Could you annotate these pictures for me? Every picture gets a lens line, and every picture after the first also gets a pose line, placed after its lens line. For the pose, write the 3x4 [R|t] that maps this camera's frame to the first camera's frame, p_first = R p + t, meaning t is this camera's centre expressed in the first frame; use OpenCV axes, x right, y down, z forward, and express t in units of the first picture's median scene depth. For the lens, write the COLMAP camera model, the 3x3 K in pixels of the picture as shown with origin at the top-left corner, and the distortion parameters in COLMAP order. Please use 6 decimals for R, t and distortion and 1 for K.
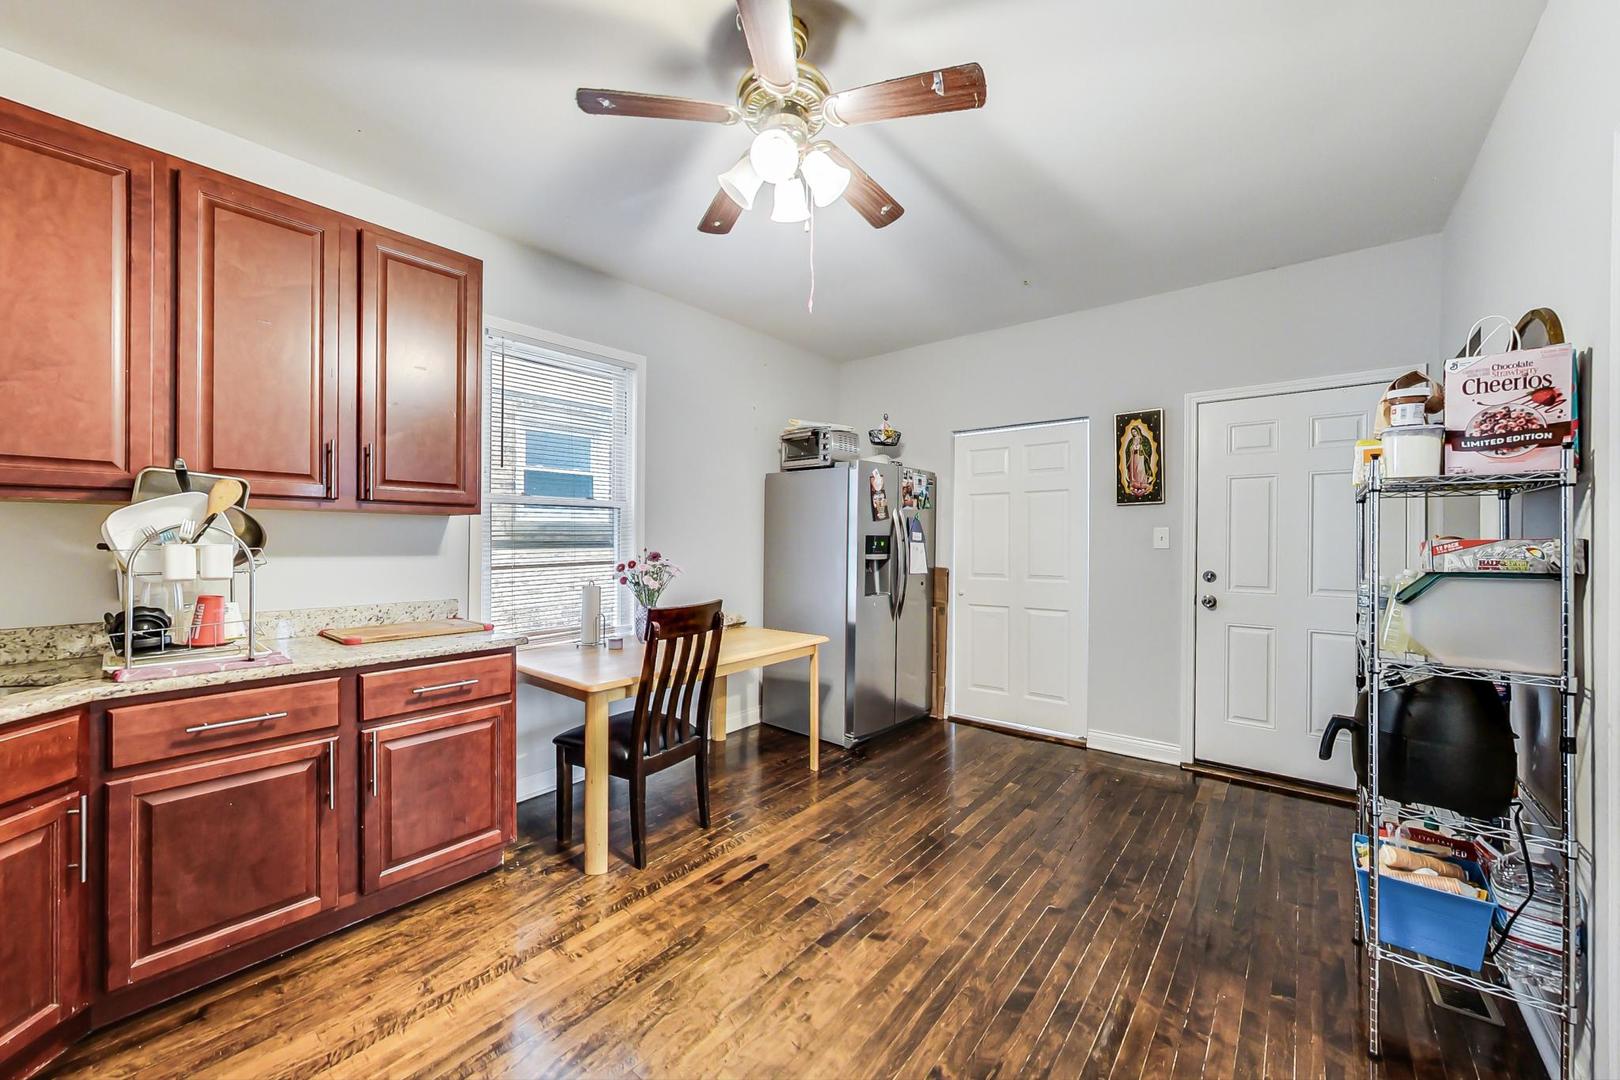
lens RADIAL K [[606.6, 0, 816.9], [0, 606.6, 541.1], [0, 0, 1]] dist [0.001697, 0.000163]
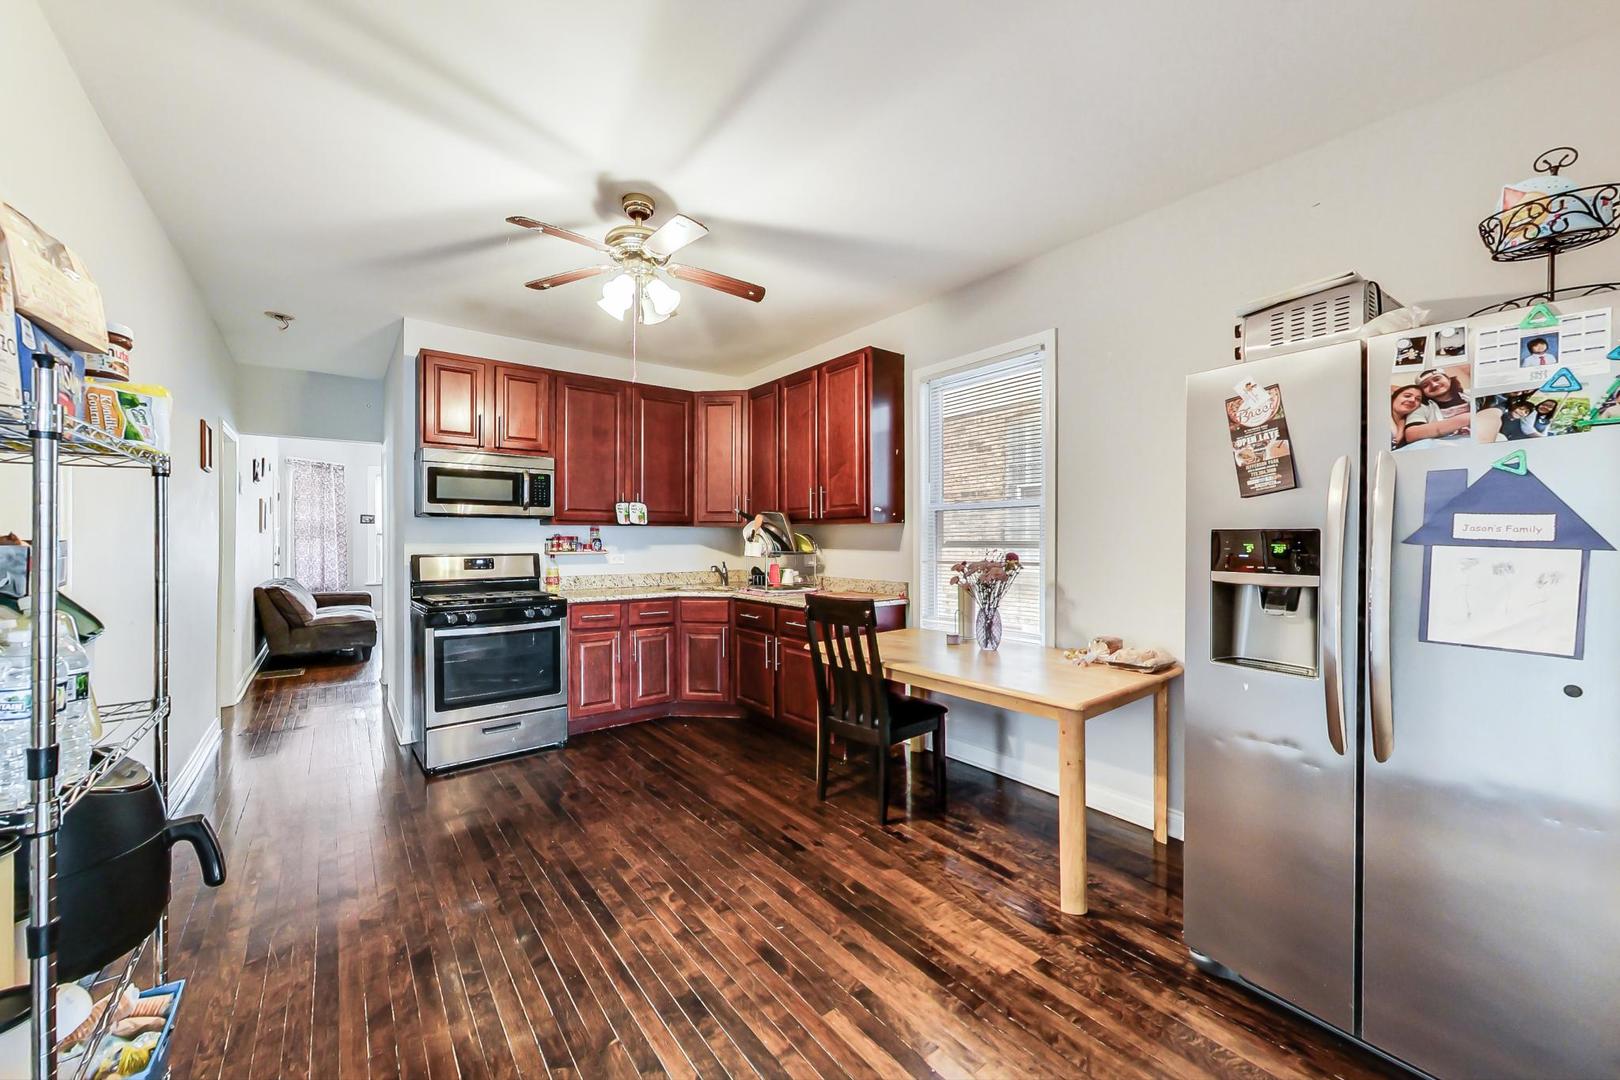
lens RADIAL K [[606.6, 0, 808.5], [0, 606.6, 543.9], [0, 0, 1]] dist [0.001697, 0.000163]
pose [[-0.223806, 0.003884, -0.974626, 0.592576], [-0.003771, 0.999981, 0.004851, 0.000080], [0.974626, 0.004761, -0.223787, 0.786918]]
